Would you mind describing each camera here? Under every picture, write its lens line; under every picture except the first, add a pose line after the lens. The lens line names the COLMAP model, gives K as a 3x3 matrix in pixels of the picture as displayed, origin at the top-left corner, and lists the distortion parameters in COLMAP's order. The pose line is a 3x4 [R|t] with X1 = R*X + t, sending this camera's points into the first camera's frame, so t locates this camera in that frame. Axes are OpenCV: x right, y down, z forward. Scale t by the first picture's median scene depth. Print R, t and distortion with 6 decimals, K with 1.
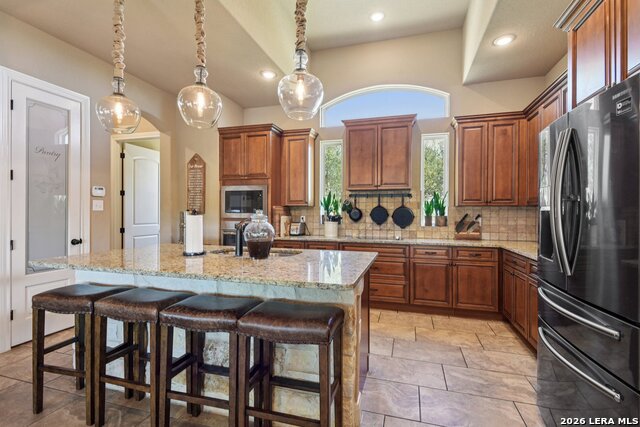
lens RADIAL K [[305.6, 0, 318.3], [0, 305.6, 213.6], [0, 0, 1]] dist [0.000263, -0.000734]
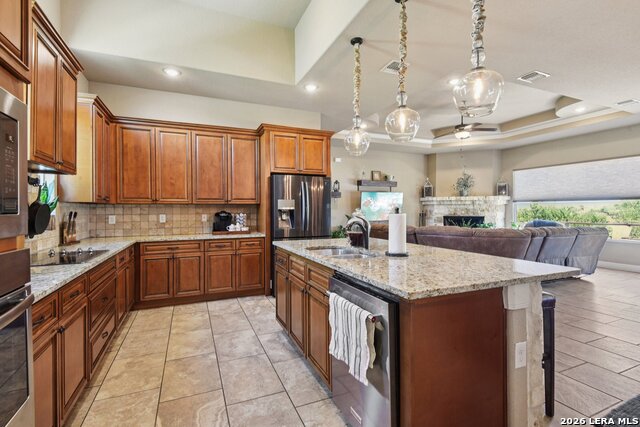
lens RADIAL K [[302.5, 0, 320.9], [0, 302.5, 211.5], [0, 0, 1]] dist [0.039204, -0.020577]
pose [[-0.649784, -0.006938, 0.760087, -0.561470], [0.003222, 0.999924, 0.011882, -0.008991], [-0.760112, 0.010170, -0.649713, 1.027528]]
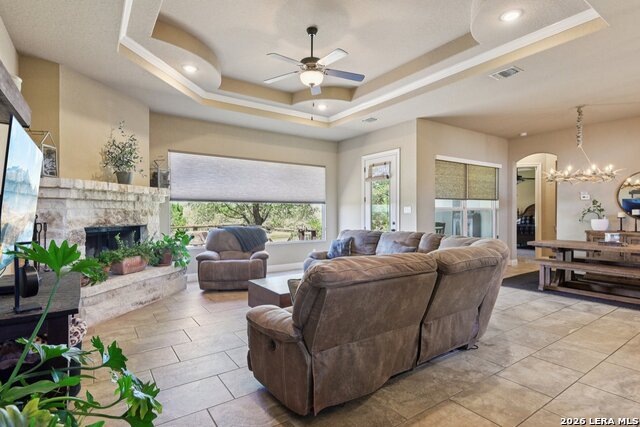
lens RADIAL K [[323.6, 0, 318.6], [0, 323.6, 214.9], [0, 0, 1]] dist [0.024765, -0.000961]
pose [[-0.623839, 0.000389, -0.781553, 0.886165], [-0.007648, 0.999949, 0.006602, 0.004096], [0.781516, 0.010096, -0.623804, 0.050571]]
